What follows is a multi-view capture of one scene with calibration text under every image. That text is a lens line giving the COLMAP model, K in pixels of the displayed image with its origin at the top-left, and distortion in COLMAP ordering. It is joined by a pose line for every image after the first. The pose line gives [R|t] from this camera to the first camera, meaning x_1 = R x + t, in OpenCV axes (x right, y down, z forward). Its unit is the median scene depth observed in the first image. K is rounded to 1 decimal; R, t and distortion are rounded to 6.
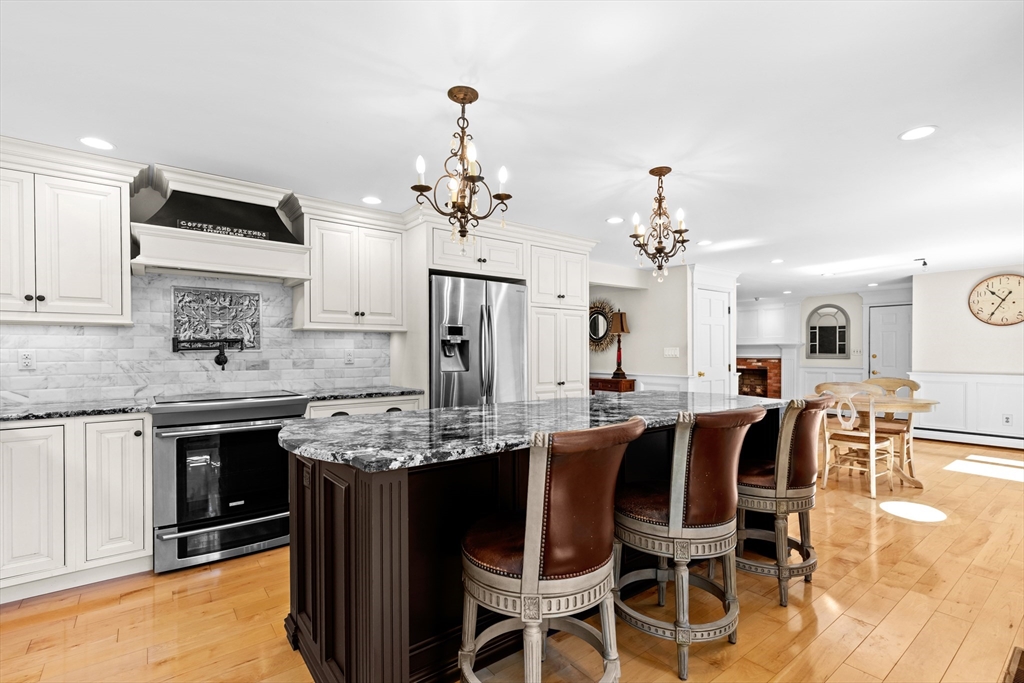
lens RADIAL K [[466.4, 0, 531.3], [0, 466.4, 351.3], [0, 0, 1]] dist [0.015799, -0.002883]
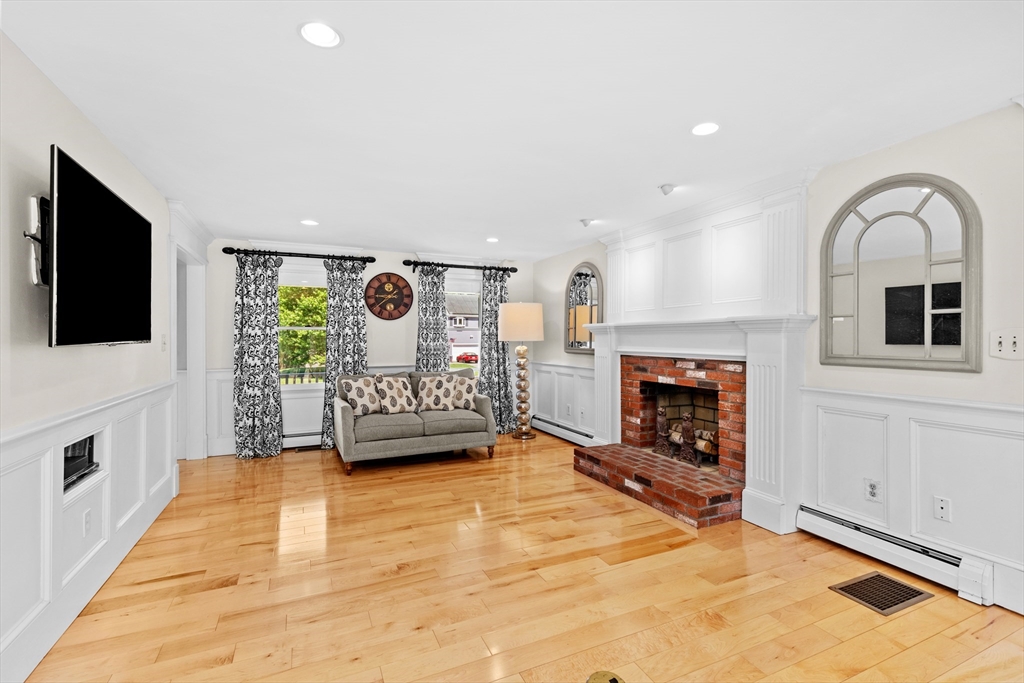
lens RADIAL K [[466.4, 0, 513.5], [0, 466.4, 336.8], [0, 0, 1]] dist [0.015799, -0.002883]
pose [[0.971647, -0.000435, -0.236438, 0.499288], [0.000284, 1.000000, -0.000674, -0.003189], [0.236438, 0.000588, 0.971646, 0.699533]]
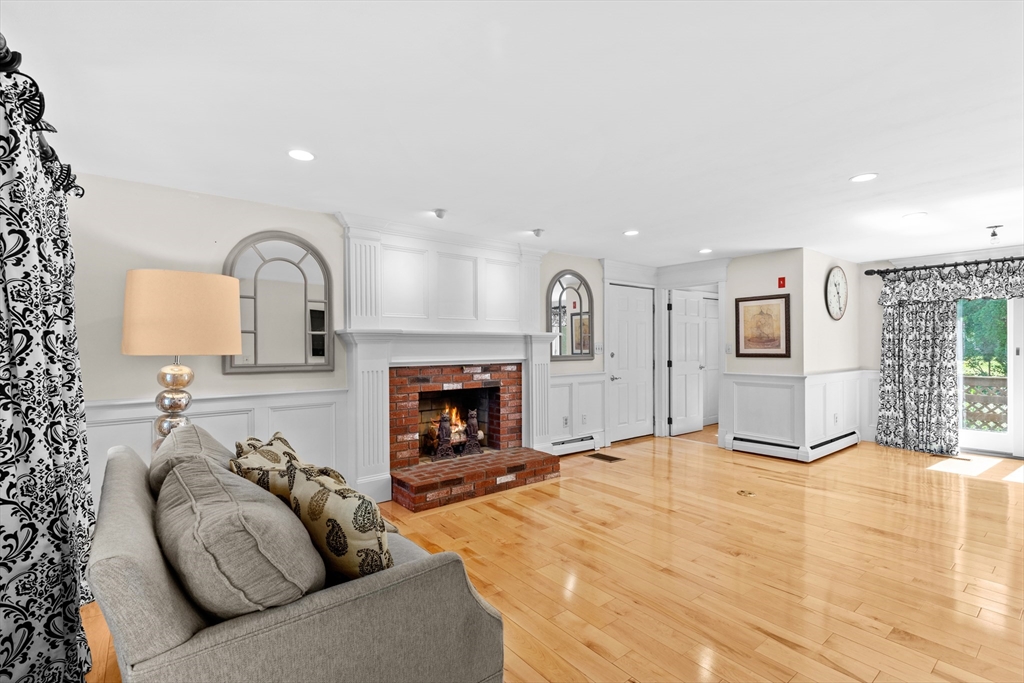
lens RADIAL K [[466.4, 0, 518.4], [0, 466.4, 344.3], [0, 0, 1]] dist [0.015799, -0.002883]
pose [[-0.010229, 0.004028, 0.999940, 0.030696], [0.003126, 0.999987, -0.003996, -0.003119], [-0.999943, 0.003085, -0.010242, 1.128668]]
